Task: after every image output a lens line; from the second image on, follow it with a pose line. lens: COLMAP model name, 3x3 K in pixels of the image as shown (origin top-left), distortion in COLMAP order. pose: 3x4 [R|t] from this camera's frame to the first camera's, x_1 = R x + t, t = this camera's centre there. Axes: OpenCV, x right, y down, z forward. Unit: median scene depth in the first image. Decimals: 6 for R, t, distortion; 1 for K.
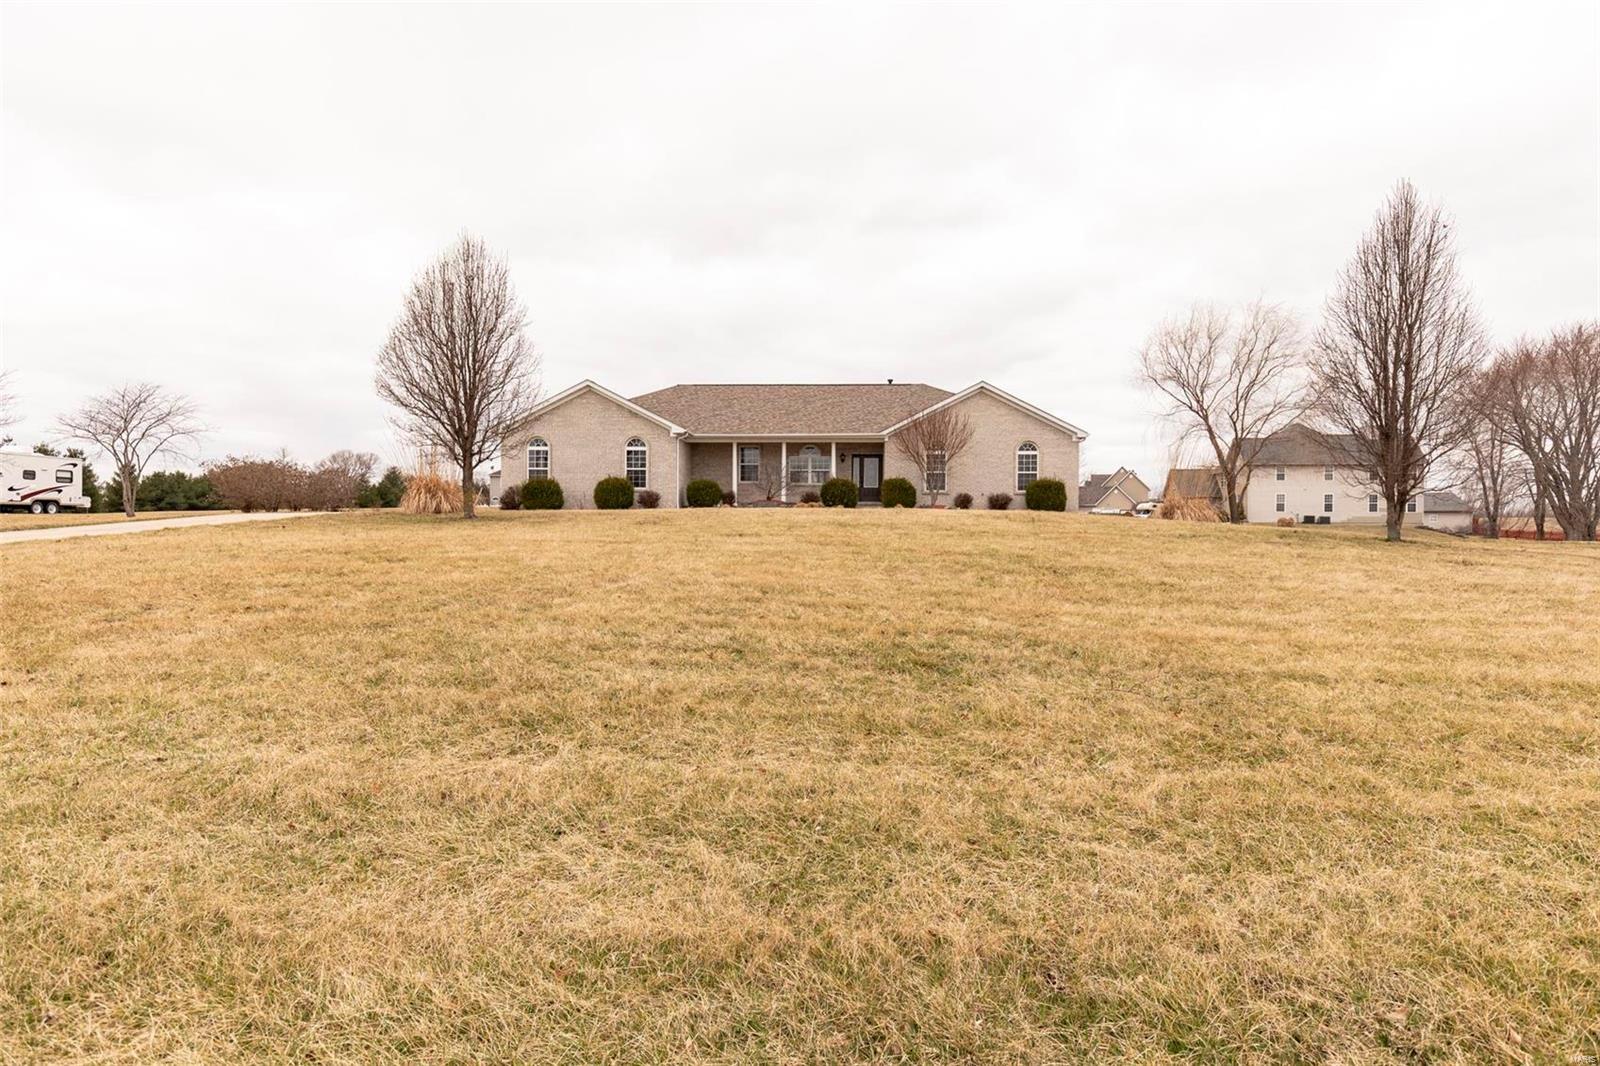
lens RADIAL K [[858.5, 0, 800.0], [0, 858.5, 533.0], [0, 0, 1]] dist [0.001324, 0.000226]
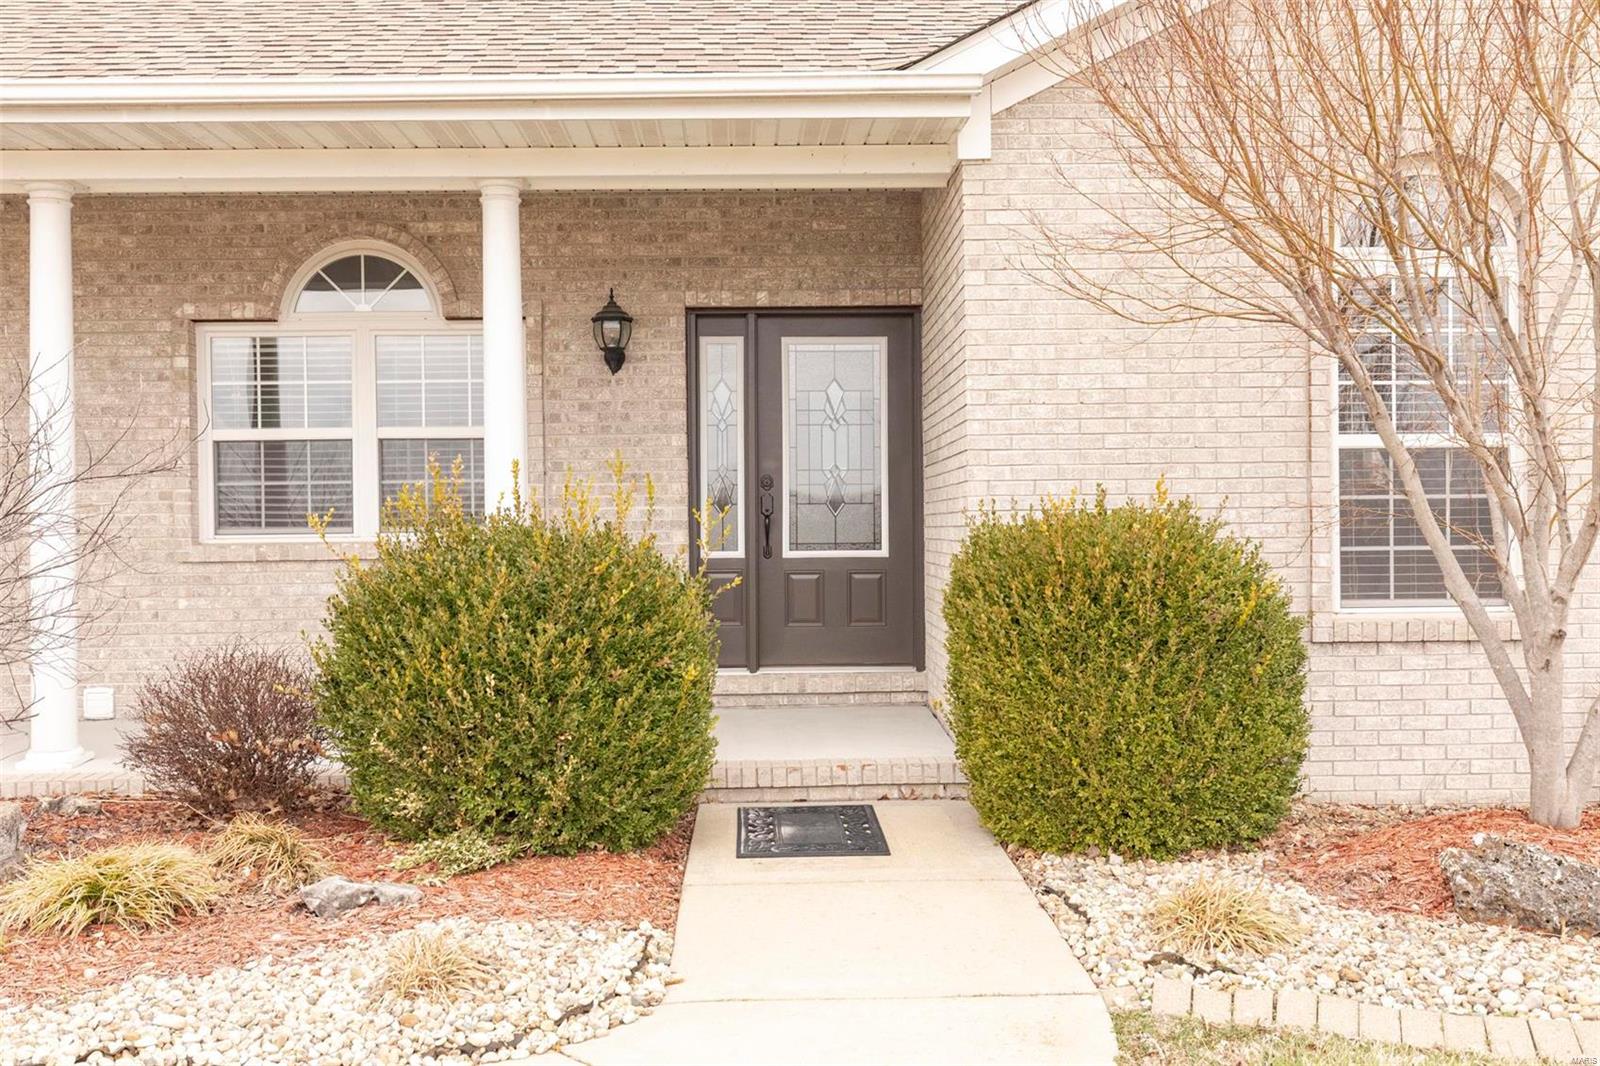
lens RADIAL K [[1505.8, 0, 800.0], [0, 1505.8, 533.0], [0, 0, 1]] dist [0.000509, -0.007532]
pose [[0.997455, -0.018414, 0.068878, 0.065361], [0.018204, 0.999828, 0.003684, -0.061811], [-0.068934, -0.002421, 0.997618, 0.821155]]
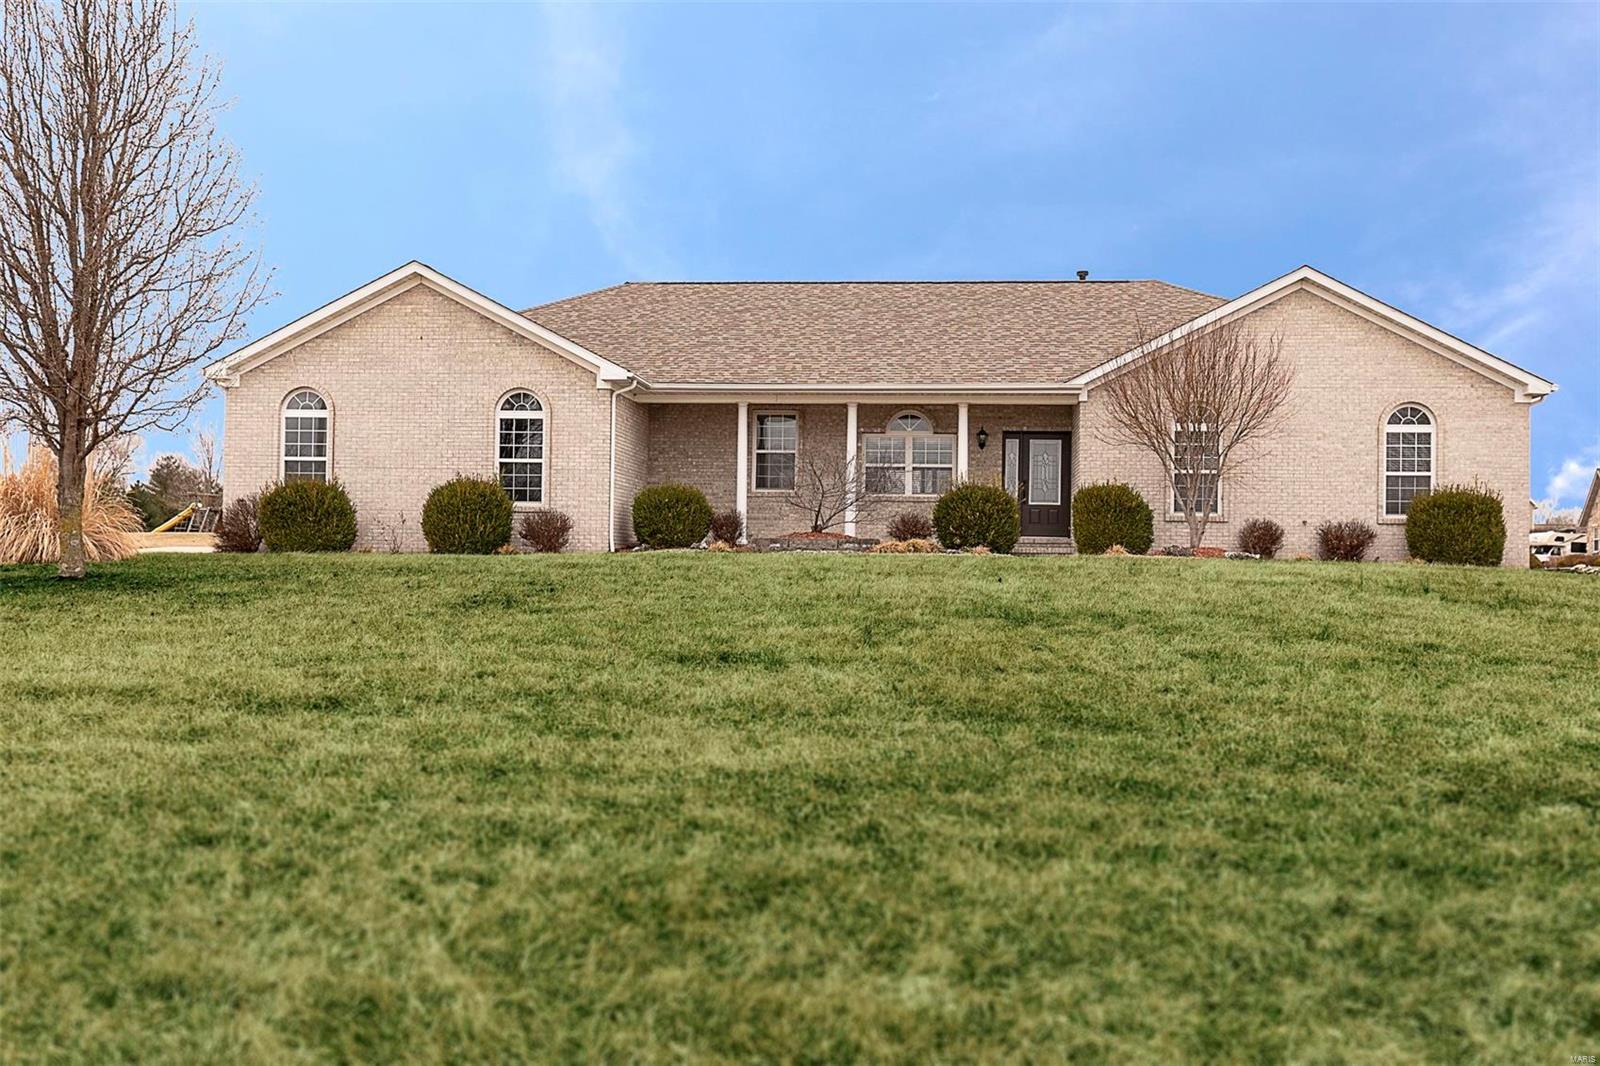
lens RADIAL K [[1505.8, 0, 800.0], [0, 1505.8, 533.0], [0, 0, 1]] dist [0.000509, -0.007532]
pose [[0.998666, 0.008031, -0.051006, -0.005281], [-0.009470, 0.999562, -0.028045, -0.015987], [0.050759, 0.028490, 0.998304, 0.221079]]
